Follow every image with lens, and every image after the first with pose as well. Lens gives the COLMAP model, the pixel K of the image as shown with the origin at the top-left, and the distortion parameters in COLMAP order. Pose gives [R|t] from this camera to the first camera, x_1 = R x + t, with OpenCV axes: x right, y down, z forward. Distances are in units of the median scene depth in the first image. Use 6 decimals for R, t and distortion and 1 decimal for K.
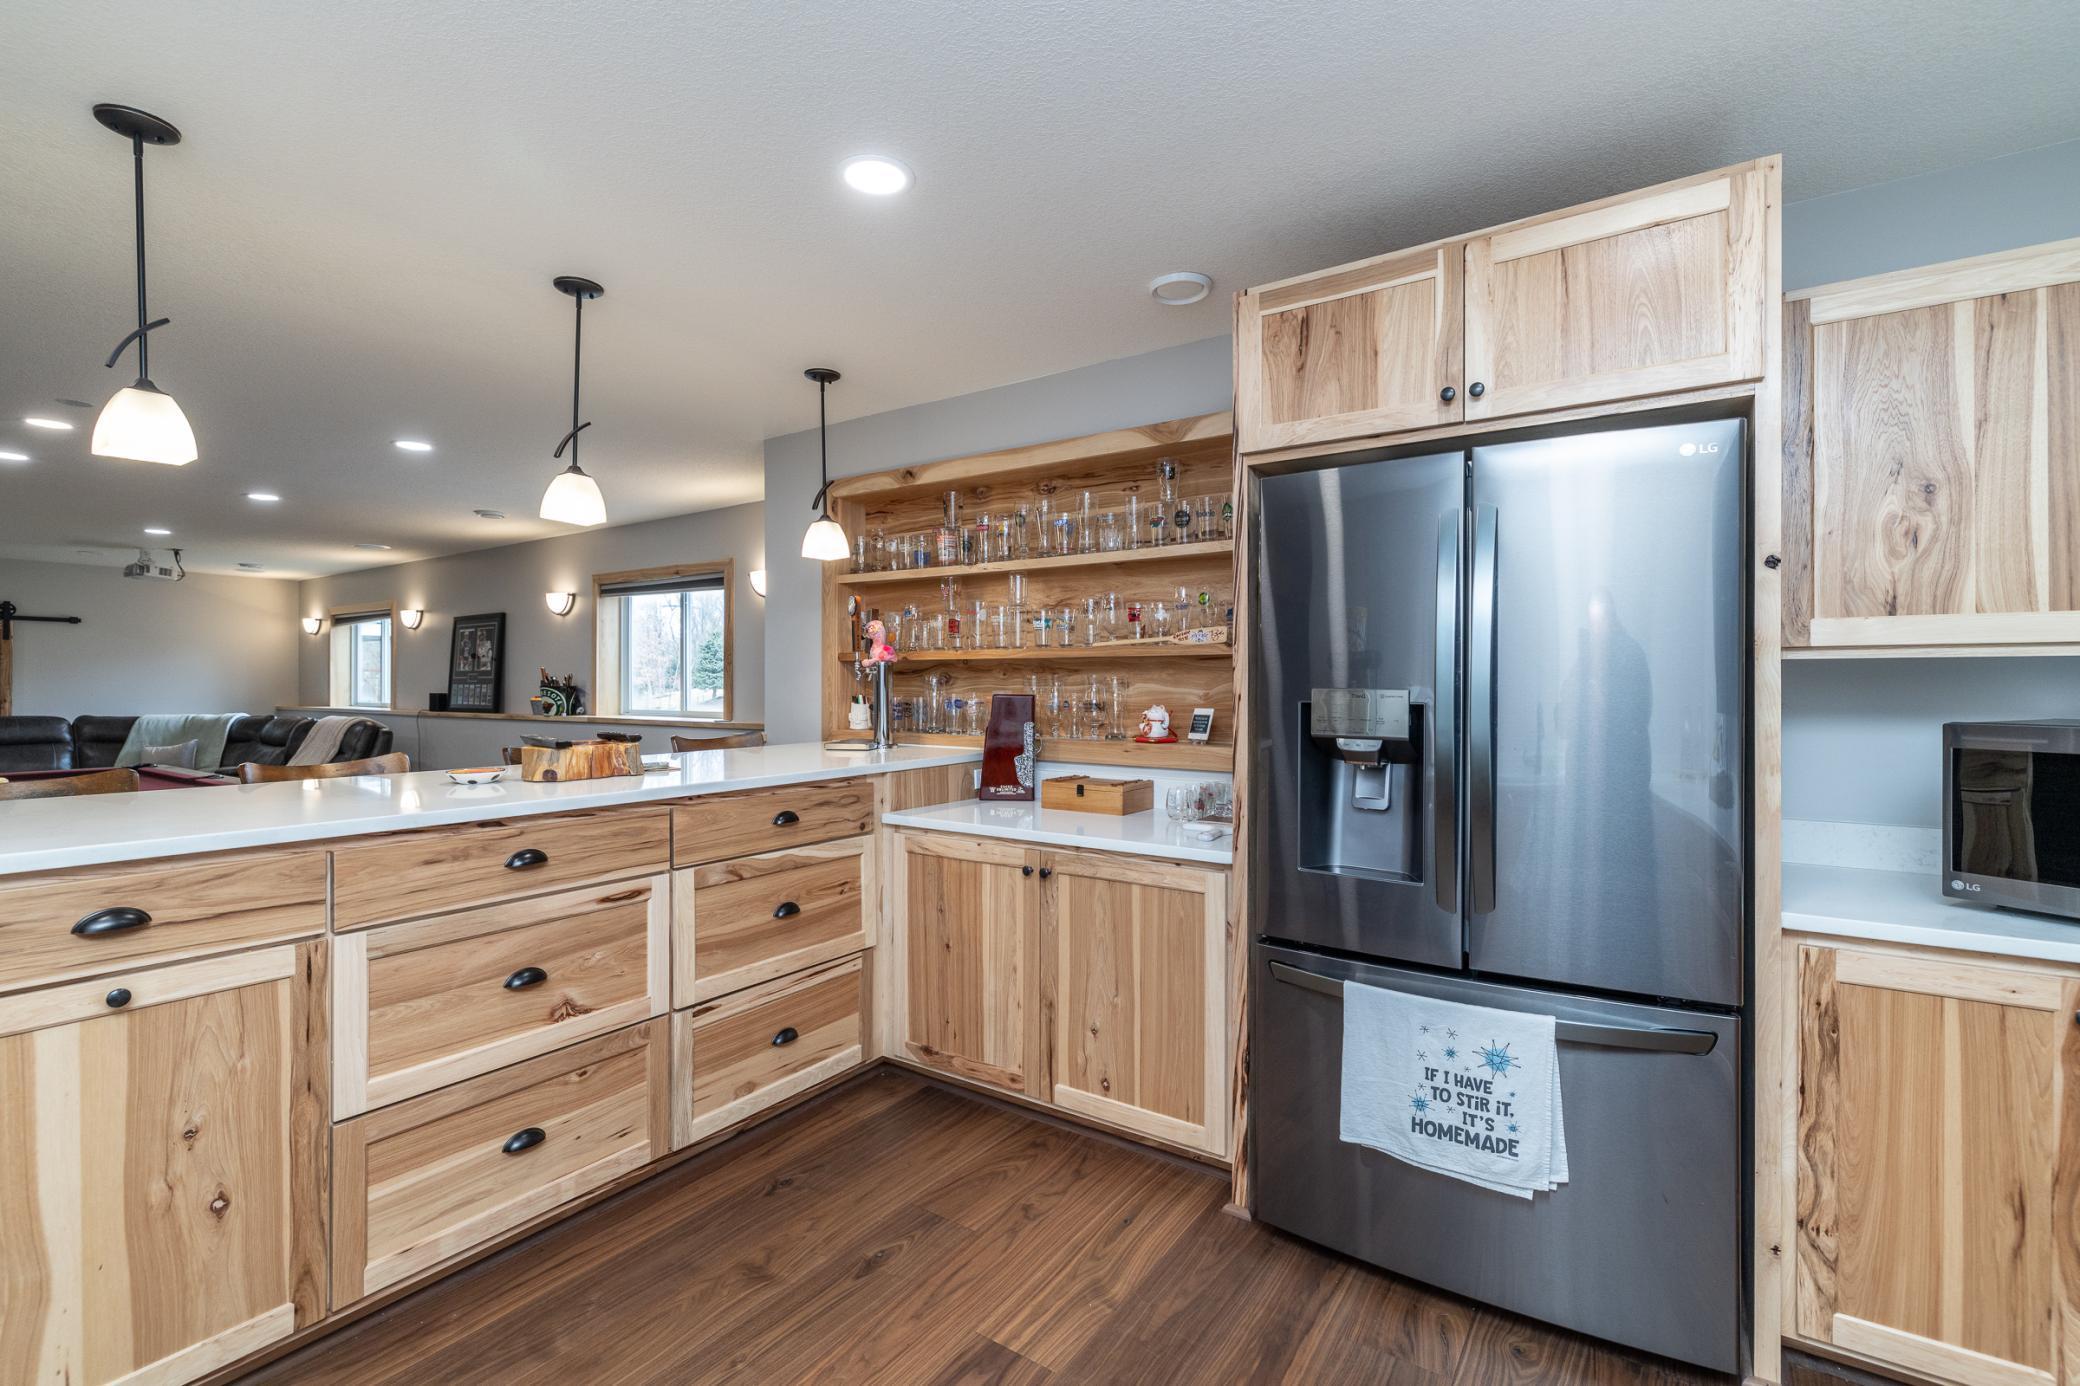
lens RADIAL K [[922.2, 0, 1043.7], [0, 922.2, 686.0], [0, 0, 1]] dist [-0.000423, 0.000114]
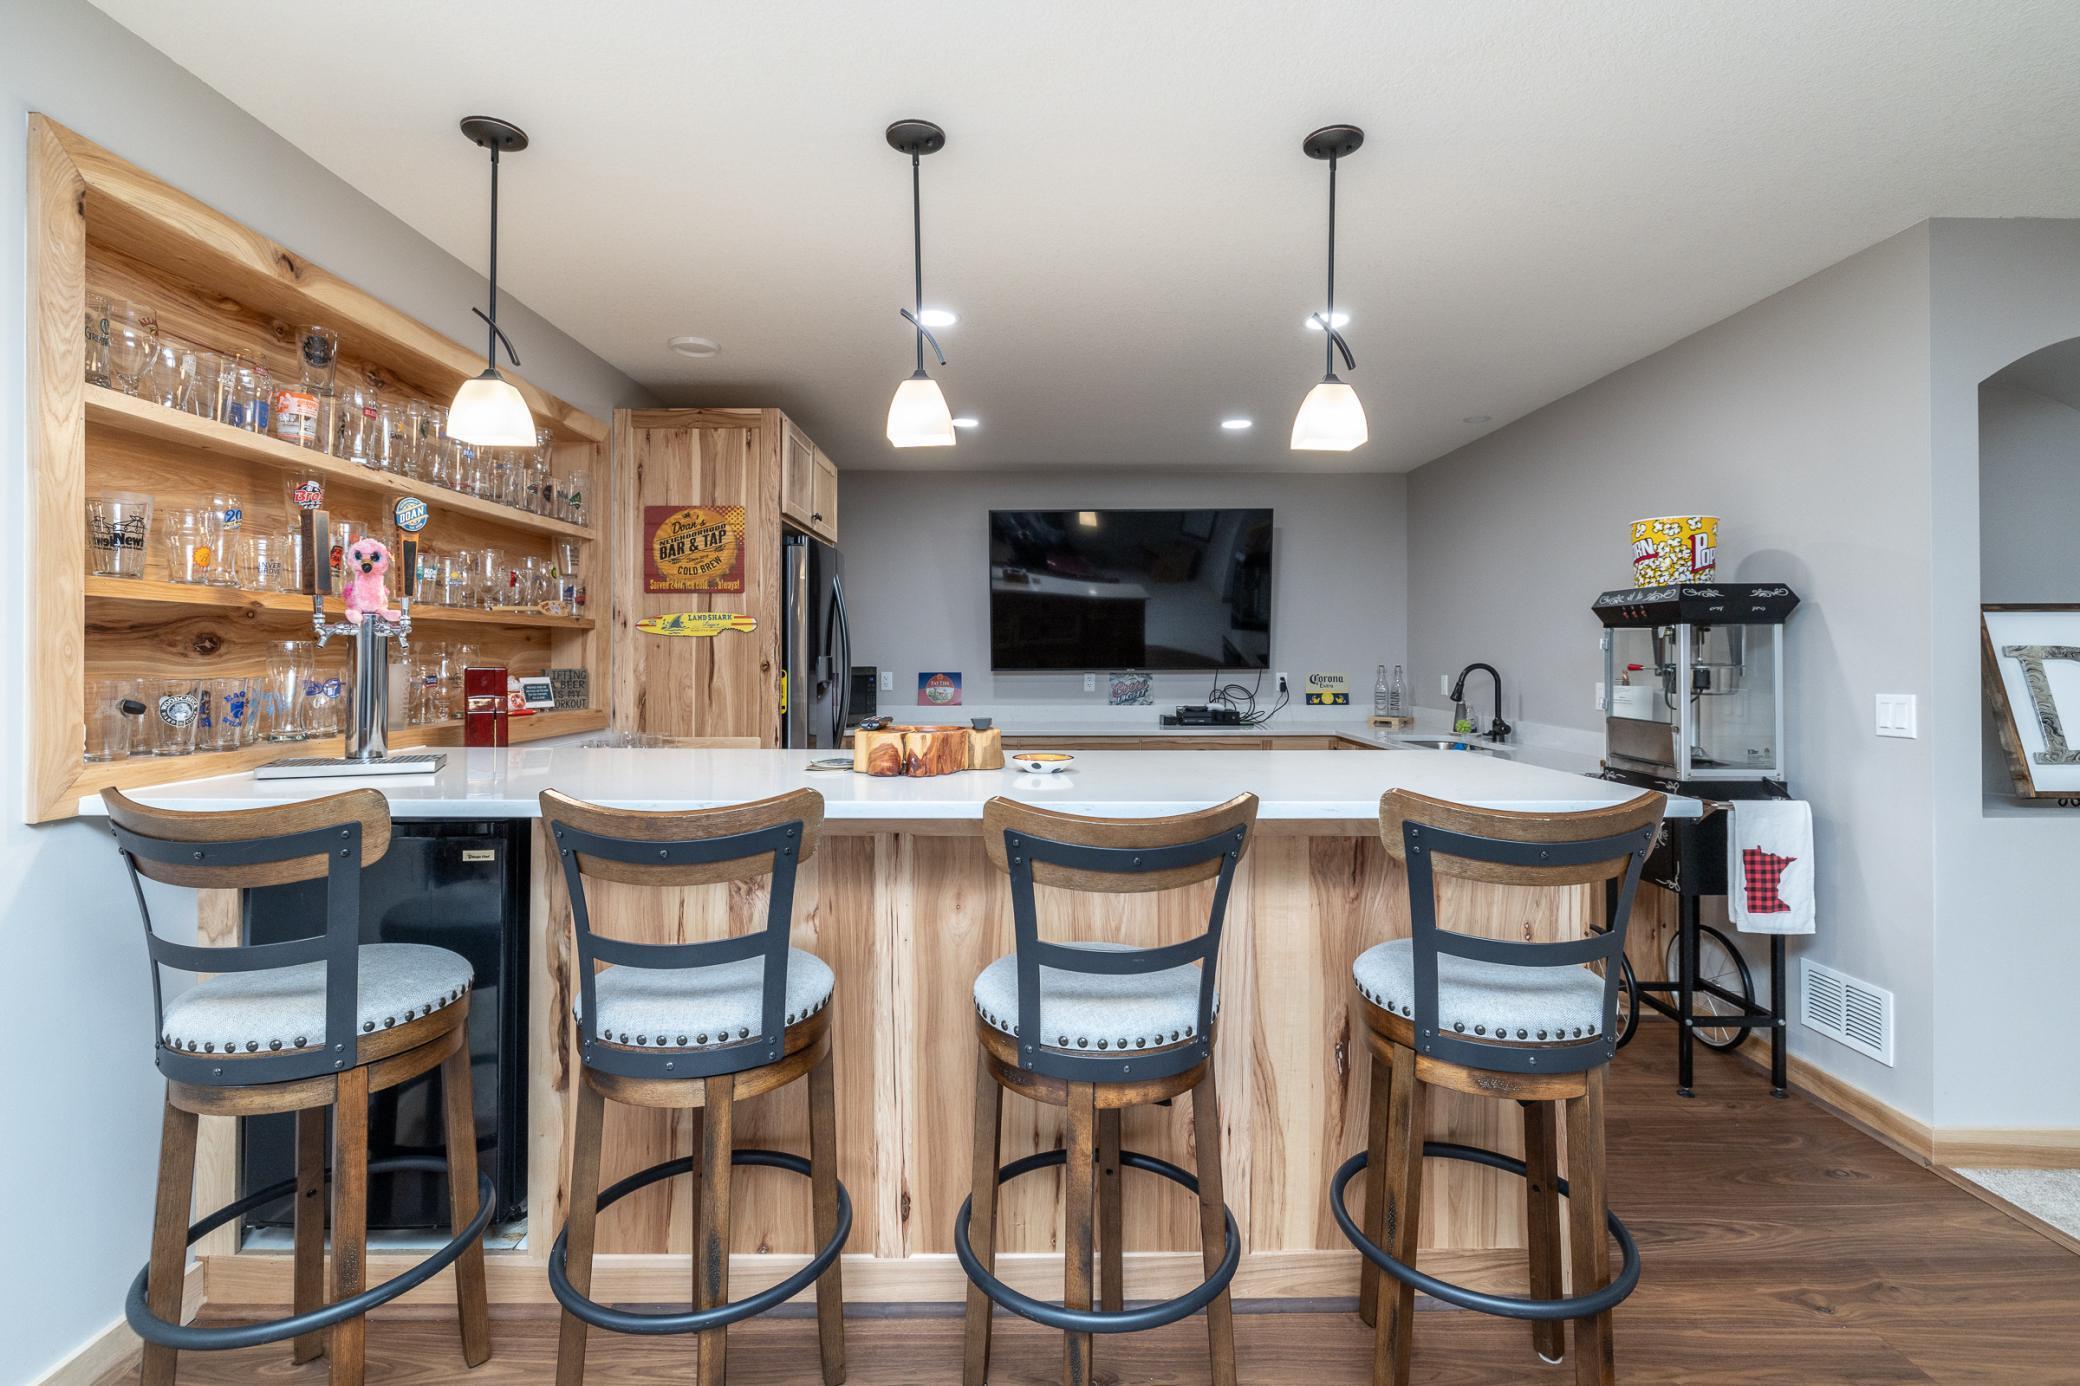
lens RADIAL K [[922.2, 0, 1024.9], [0, 922.2, 646.7], [0, 0, 1]] dist [-0.000423, 0.000114]
pose [[-0.557281, 0.004824, 0.830310, -1.239459], [-0.001990, 0.999972, -0.007146, -0.004470], [-0.830322, -0.005635, -0.557256, 1.403756]]
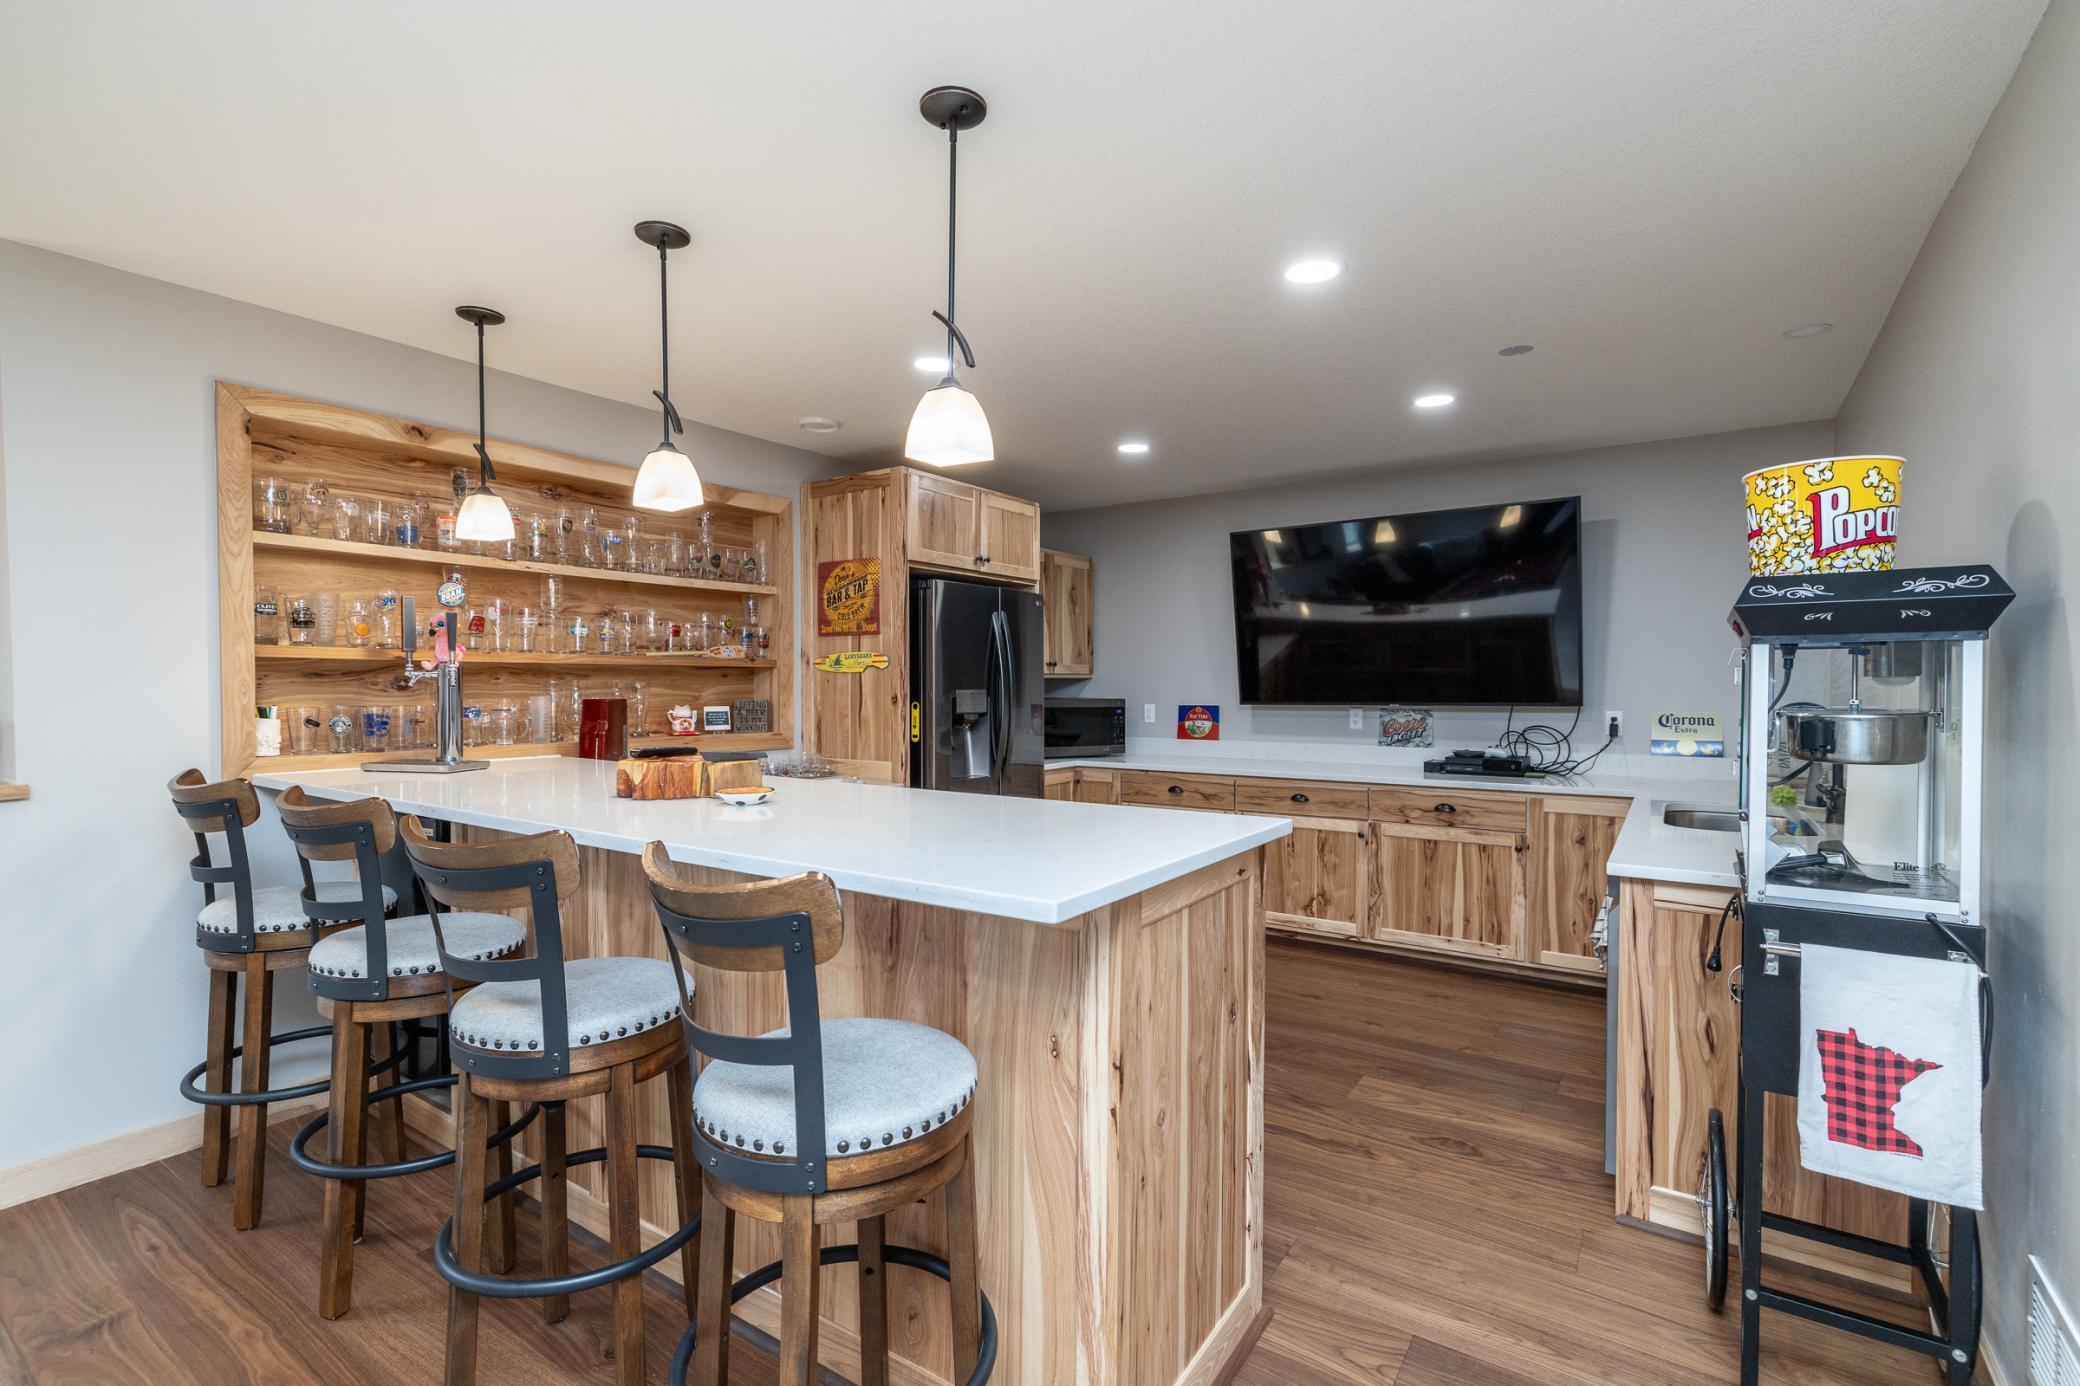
lens RADIAL K [[922.2, 0, 1038.9], [0, 922.2, 698.7], [0, 0, 1]] dist [-0.000423, 0.000114]
pose [[0.005462, -0.018621, 0.999812, -1.429821], [0.000358, 0.999827, 0.018620, -0.013990], [-0.999985, 0.000256, 0.005468, 0.668009]]
